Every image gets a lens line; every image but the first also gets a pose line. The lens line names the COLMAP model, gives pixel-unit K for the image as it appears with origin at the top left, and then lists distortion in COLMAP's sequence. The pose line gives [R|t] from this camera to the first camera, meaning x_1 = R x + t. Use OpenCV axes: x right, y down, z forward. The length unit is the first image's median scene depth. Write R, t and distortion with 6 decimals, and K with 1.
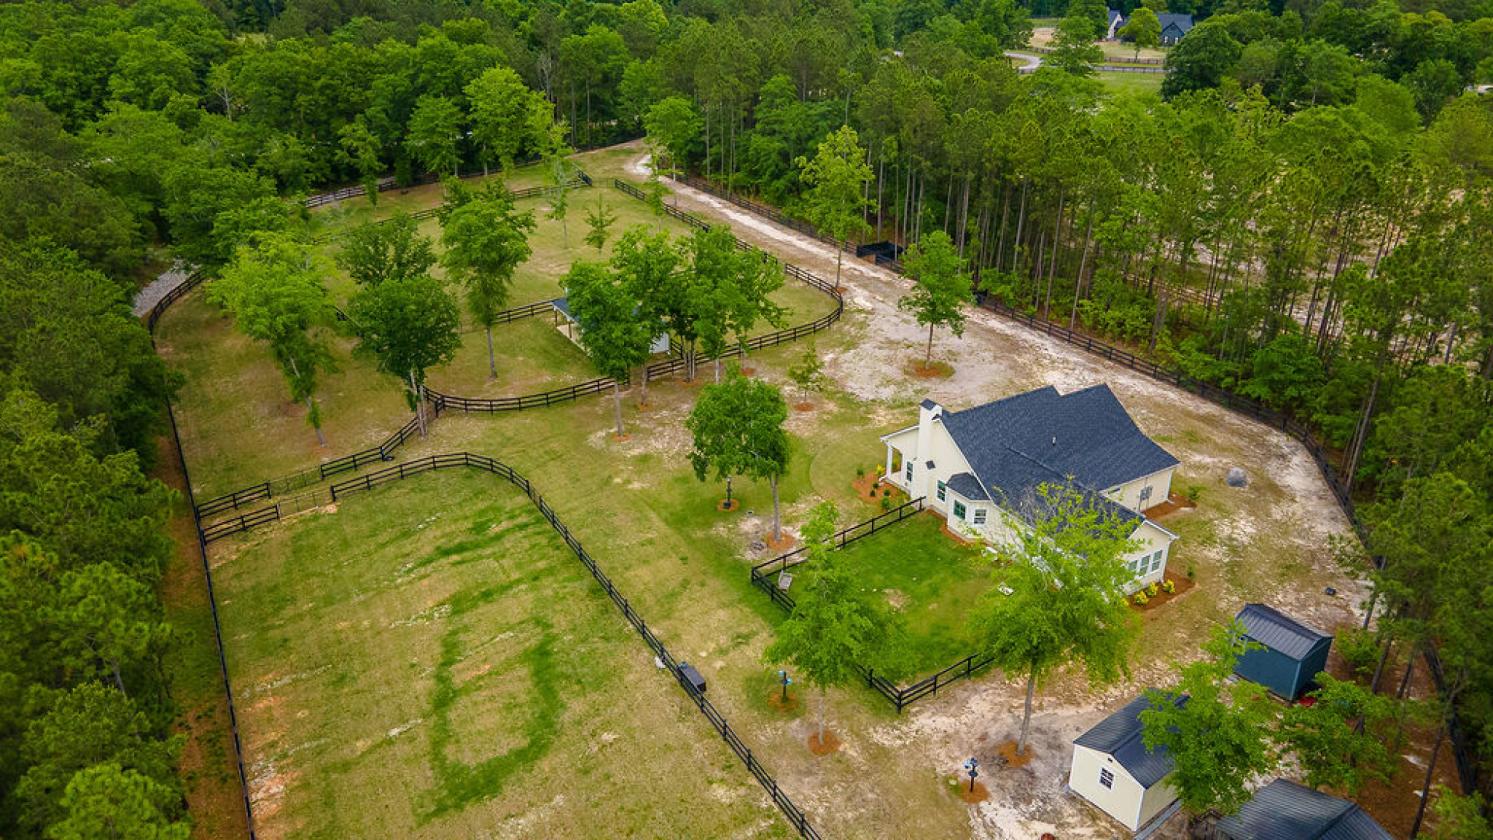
lens RADIAL K [[1077.1, 0, 747.2], [0, 1077.1, 418.4], [0, 0, 1]] dist [0.038364, 0.004967]
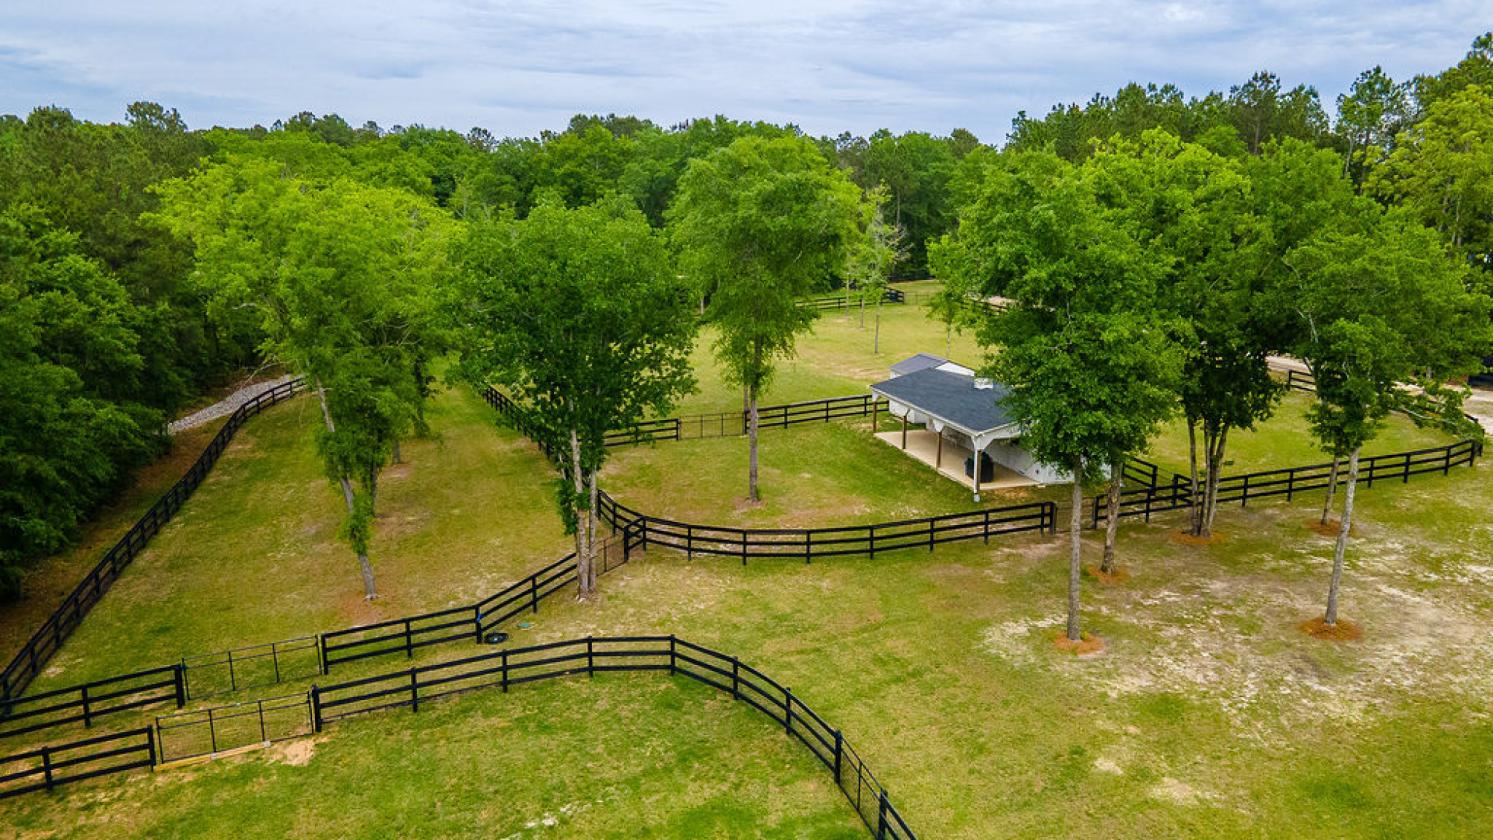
lens RADIAL K [[1077.1, 0, 744.3], [0, 1077.1, 422.9], [0, 0, 1]] dist [0.038364, 0.004967]
pose [[0.972496, 0.050003, -0.227488, -0.147247], [-0.100031, 0.971688, -0.214046, 0.035734], [0.210344, 0.230914, 0.949965, 0.602311]]
